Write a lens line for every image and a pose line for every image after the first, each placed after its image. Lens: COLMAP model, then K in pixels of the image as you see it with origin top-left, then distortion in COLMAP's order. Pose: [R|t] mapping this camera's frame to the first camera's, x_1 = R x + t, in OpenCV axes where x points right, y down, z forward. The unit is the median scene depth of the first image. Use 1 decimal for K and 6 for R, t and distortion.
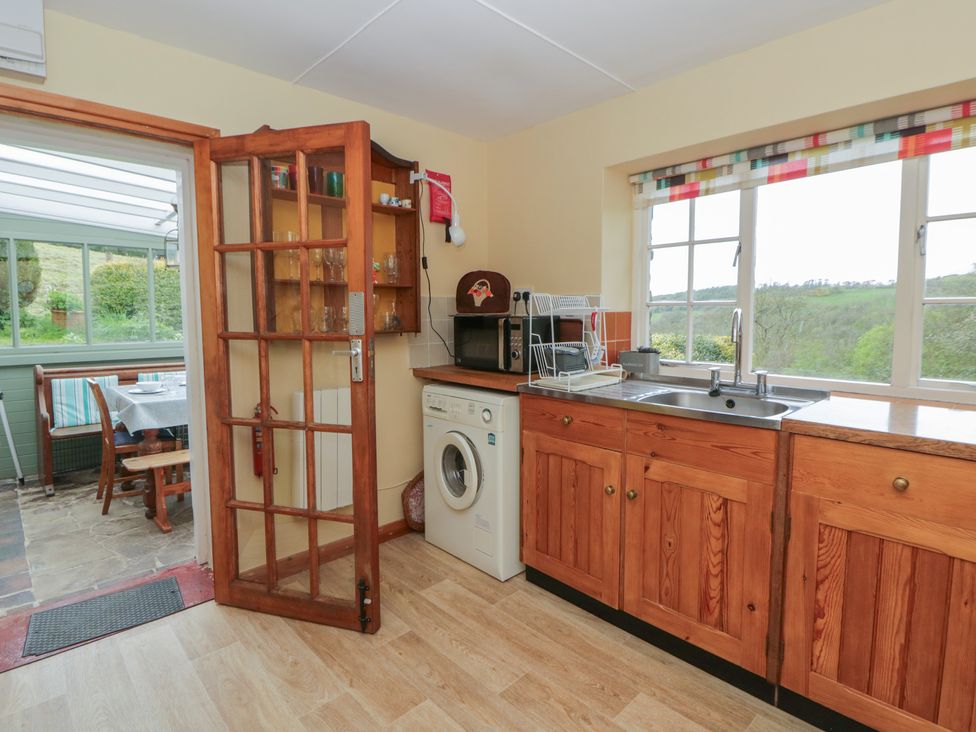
lens RADIAL K [[503.6, 0, 513.8], [0, 503.6, 348.8], [0, 0, 1]] dist [0.000777, -0.016807]
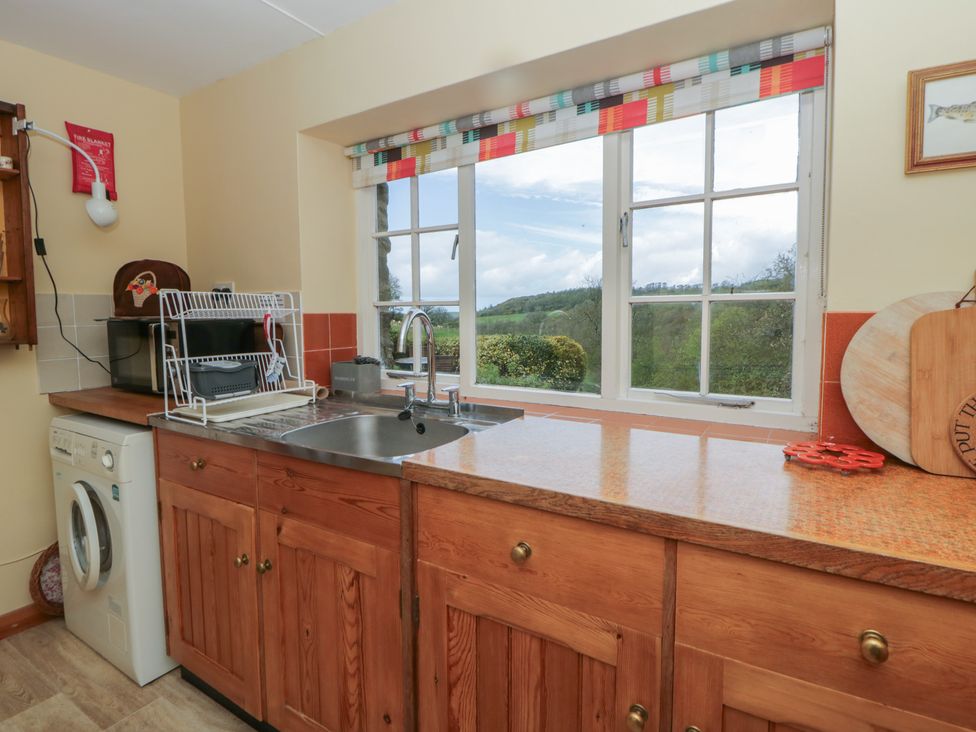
lens RADIAL K [[505.4, 0, 510.3], [0, 505.4, 345.6], [0, 0, 1]] dist [-0.001974, -0.011976]
pose [[0.966448, -0.020935, 0.256008, 0.398436], [0.023013, 0.999722, -0.005122, -0.016398], [-0.255829, 0.010842, 0.966661, 0.205786]]
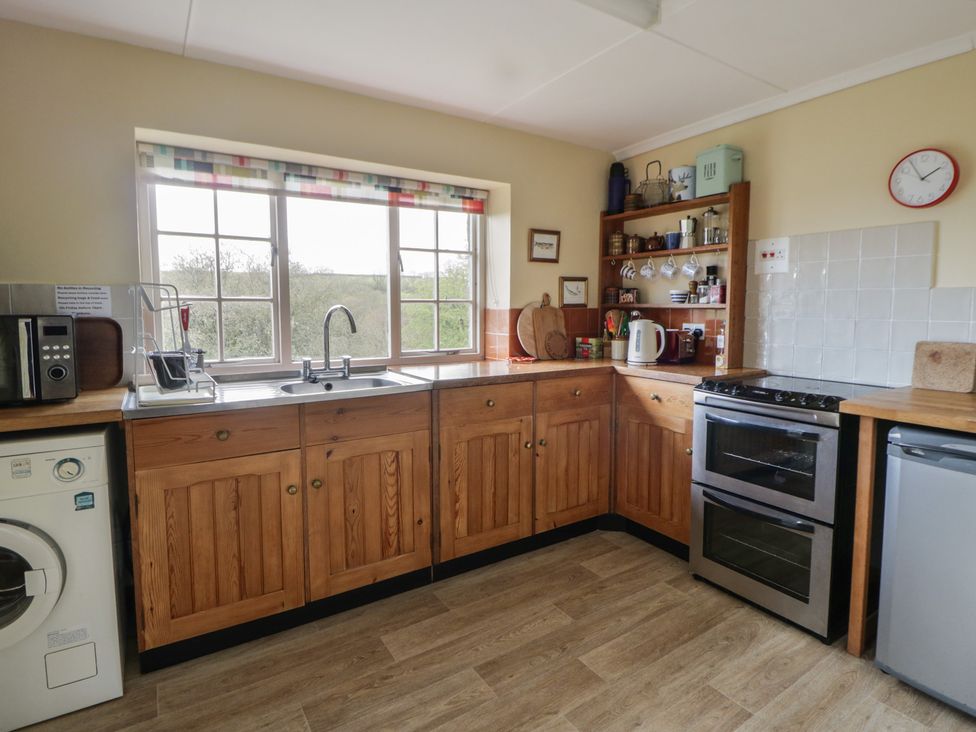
lens RADIAL K [[524.6, 0, 485.6], [0, 524.6, 341.6], [0, 0, 1]] dist [-0.004401, -0.015459]
pose [[0.203609, -0.061959, 0.977090, -0.736008], [0.069527, 0.996391, 0.048695, -0.031485], [-0.976580, 0.058020, 0.207182, 0.419722]]
